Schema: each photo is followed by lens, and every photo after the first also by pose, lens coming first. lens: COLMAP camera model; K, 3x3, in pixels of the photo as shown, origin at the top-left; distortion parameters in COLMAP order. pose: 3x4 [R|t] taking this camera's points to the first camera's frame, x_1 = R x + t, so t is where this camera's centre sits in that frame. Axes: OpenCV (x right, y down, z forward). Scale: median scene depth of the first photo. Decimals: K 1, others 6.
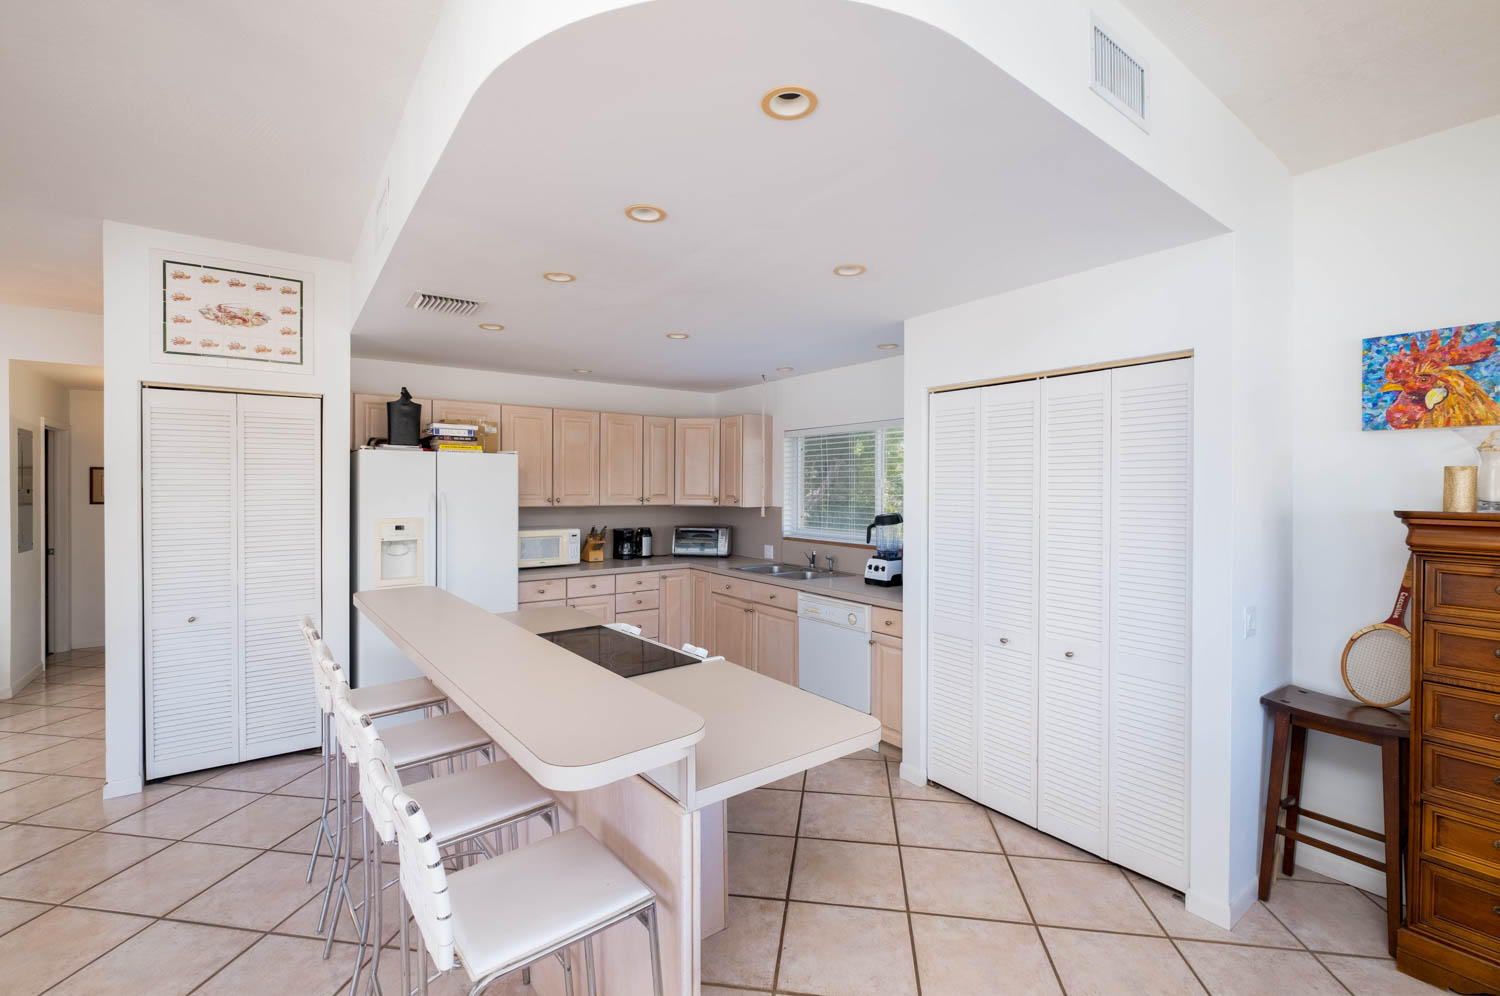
lens RADIAL K [[646.4, 0, 750.0], [0, 646.4, 498.0], [0, 0, 1]] dist [0.000274, -0.004733]
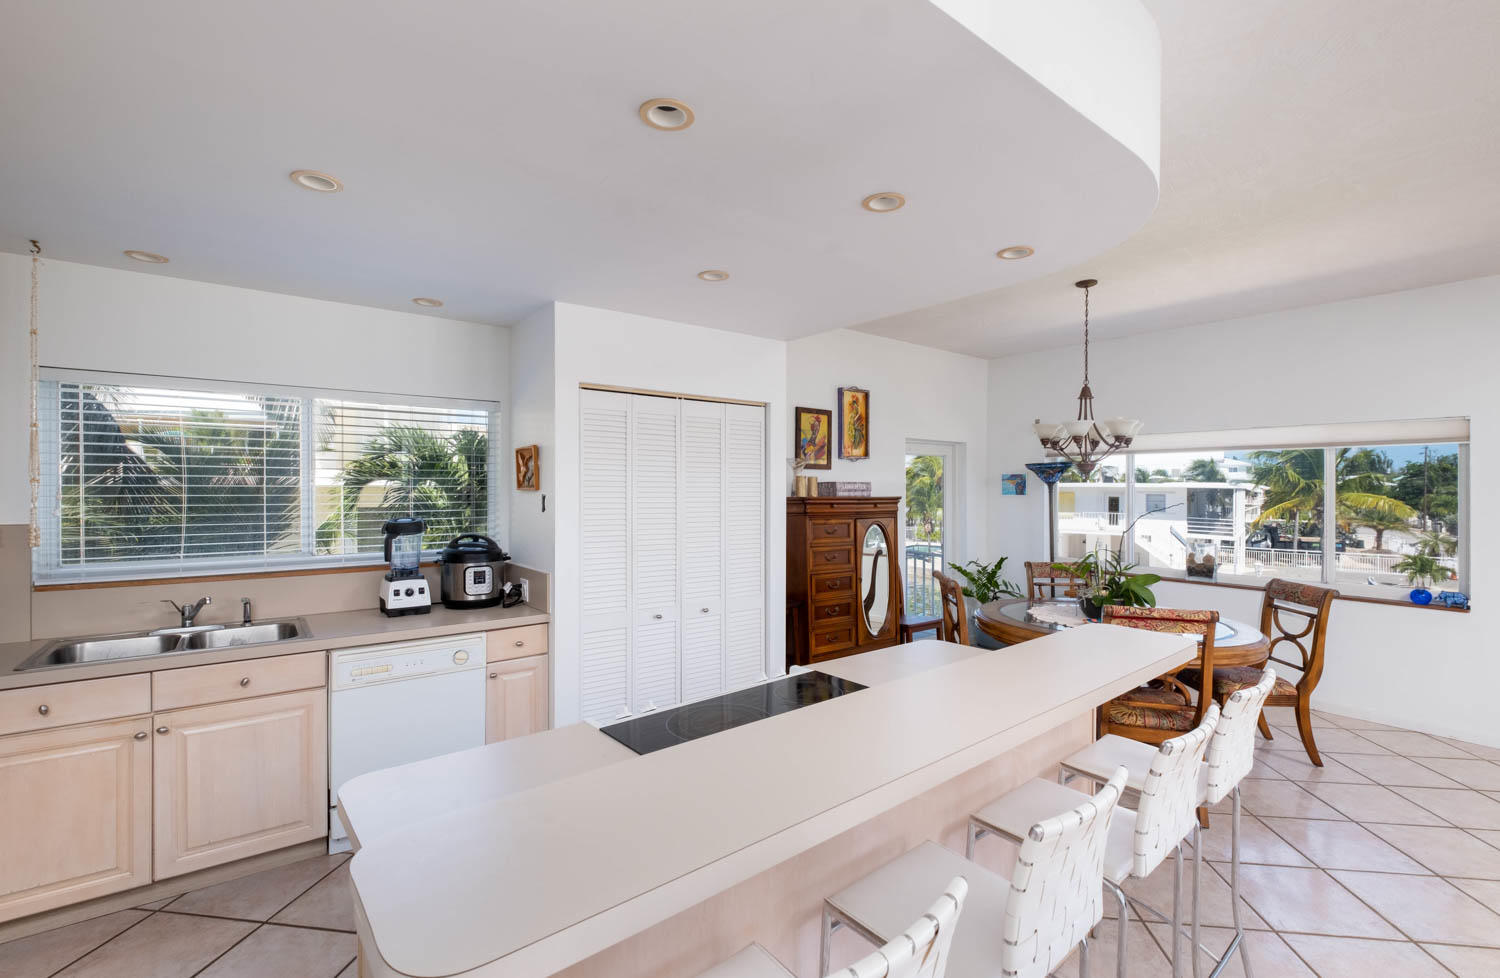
lens RADIAL K [[662.8, 0, 750.0], [0, 662.8, 489.0], [0, 0, 1]] dist [-0.000553, -0.000339]
pose [[-0.022466, -0.010415, 0.999693, -0.967738], [0.013554, 0.999851, 0.010721, -0.024321], [-0.999656, 0.013791, -0.022322, 1.030728]]
